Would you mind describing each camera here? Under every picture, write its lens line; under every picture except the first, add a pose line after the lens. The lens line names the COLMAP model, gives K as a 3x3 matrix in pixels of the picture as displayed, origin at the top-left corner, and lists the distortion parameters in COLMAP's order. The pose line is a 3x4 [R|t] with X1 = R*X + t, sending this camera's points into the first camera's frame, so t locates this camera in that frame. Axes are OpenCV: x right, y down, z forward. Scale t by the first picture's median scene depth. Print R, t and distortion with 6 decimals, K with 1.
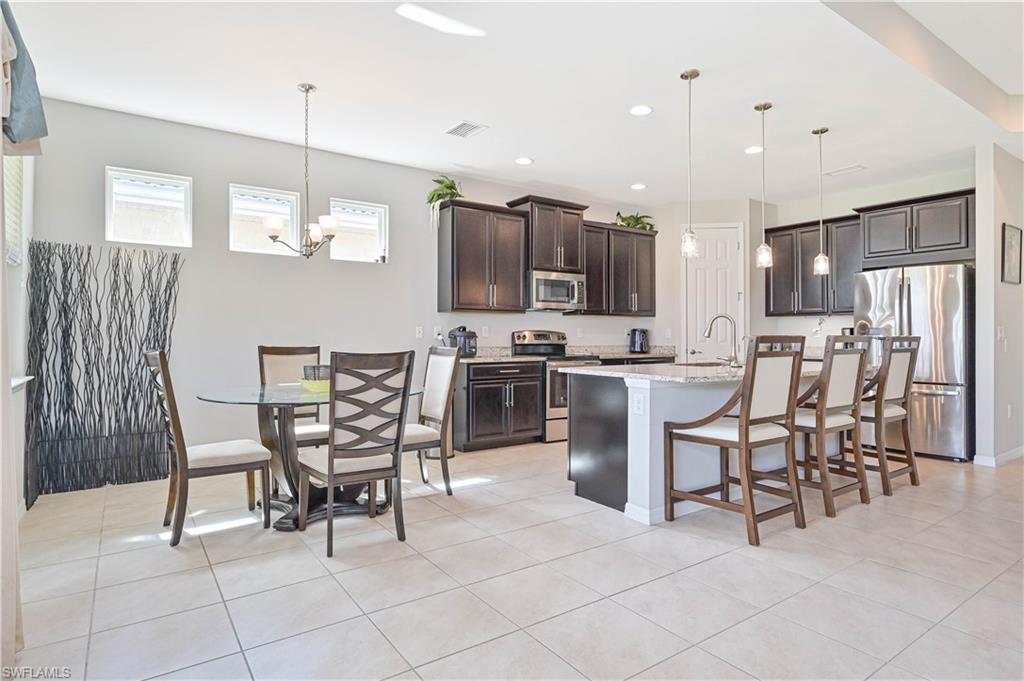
lens RADIAL K [[554.4, 0, 532.8], [0, 554.4, 333.6], [0, 0, 1]] dist [0.006379, 0.000282]
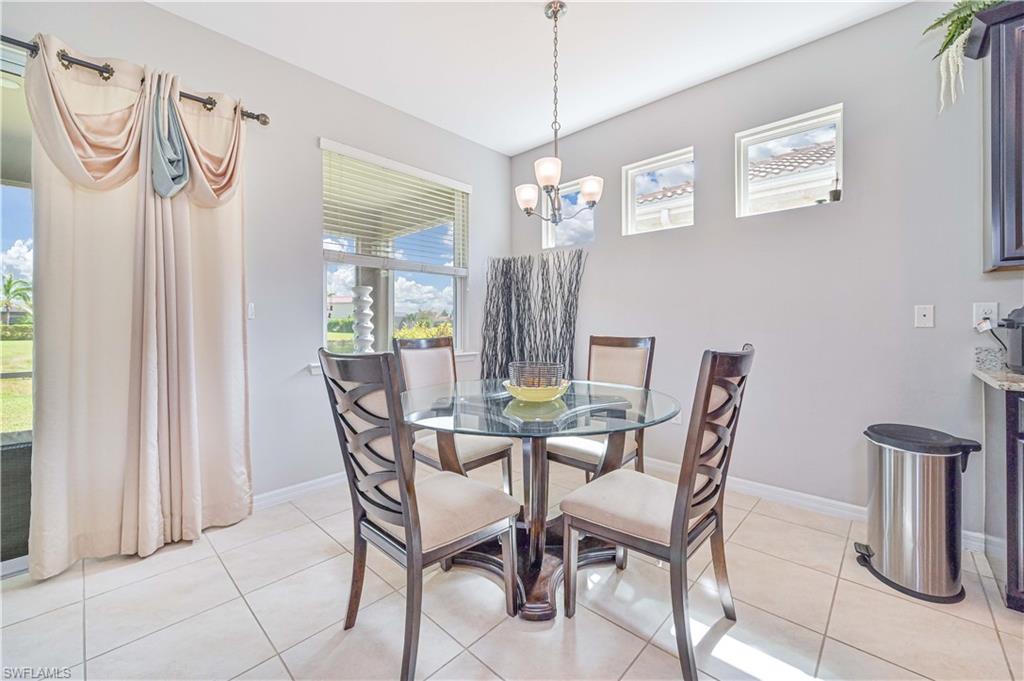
lens RADIAL K [[410.8, 0, 509.9], [0, 410.8, 325.0], [0, 0, 1]] dist [-0.002151, 0.000934]
pose [[0.186990, 0.000241, -0.982362, 0.113643], [0.009632, 0.999951, 0.002078, 0.002442], [0.982315, -0.009850, 0.186979, 0.622494]]
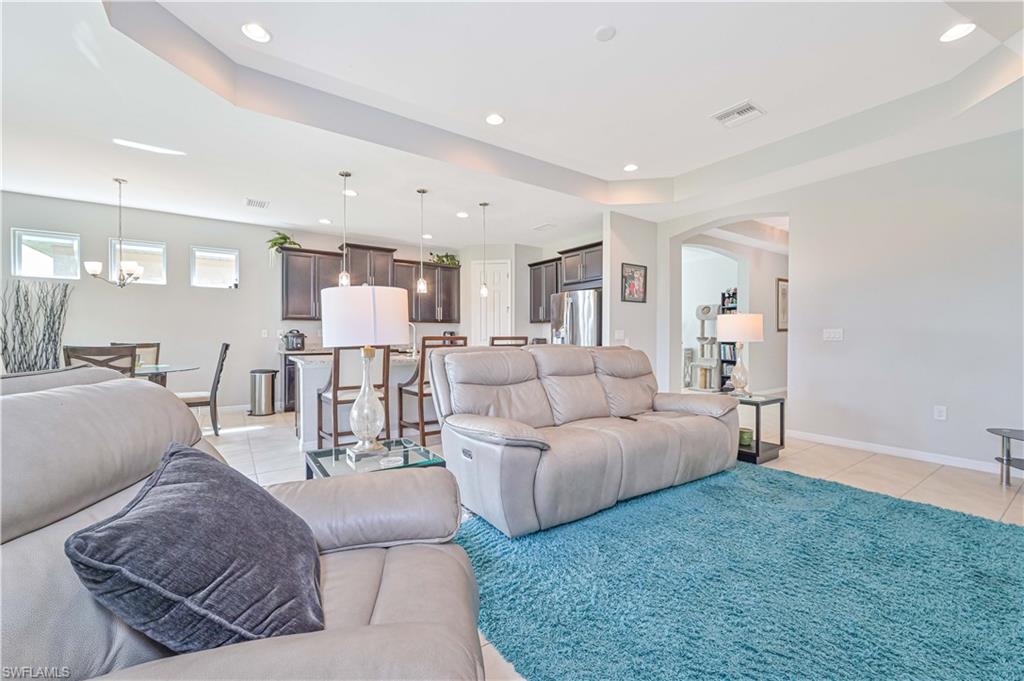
lens RADIAL K [[410.8, 0, 516.8], [0, 410.8, 338.6], [0, 0, 1]] dist [-0.002151, 0.000934]
pose [[0.999939, 0.002852, -0.010681, 0.566773], [-0.002729, 0.999931, 0.011451, -0.003900], [0.010713, -0.011421, 0.999877, -0.134886]]
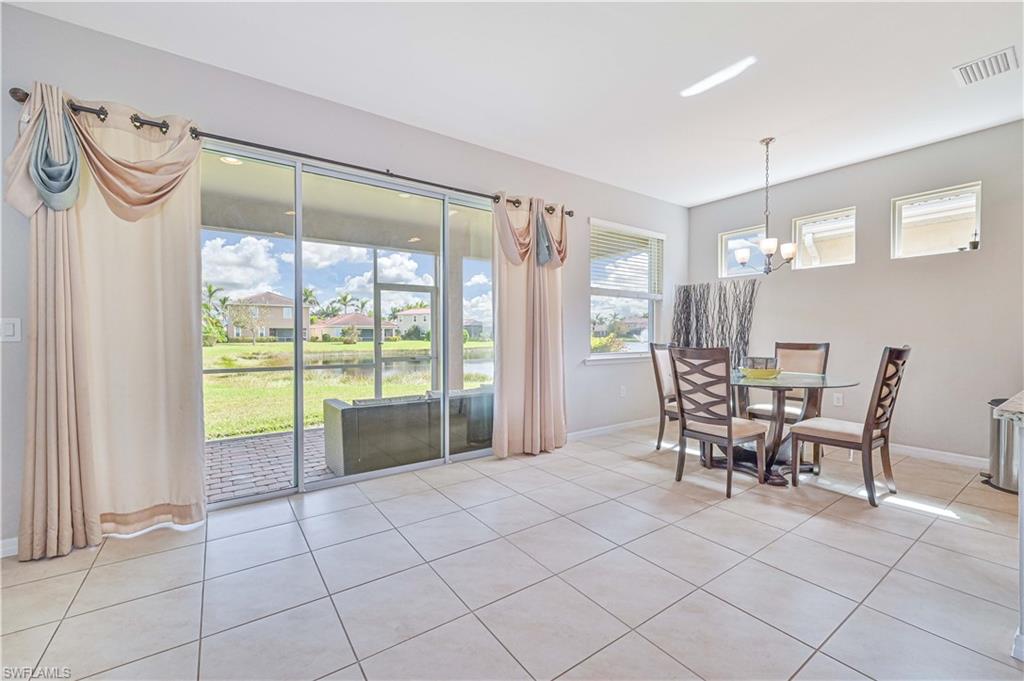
lens RADIAL K [[419.1, 0, 510.6], [0, 419.1, 340.2], [0, 0, 1]] dist [0.000975, 0.000636]
pose [[-0.011280, 0.014222, -0.999835, 0.433417], [0.007444, 0.999872, 0.014139, -0.000794], [0.999909, -0.007283, -0.011385, 0.312684]]
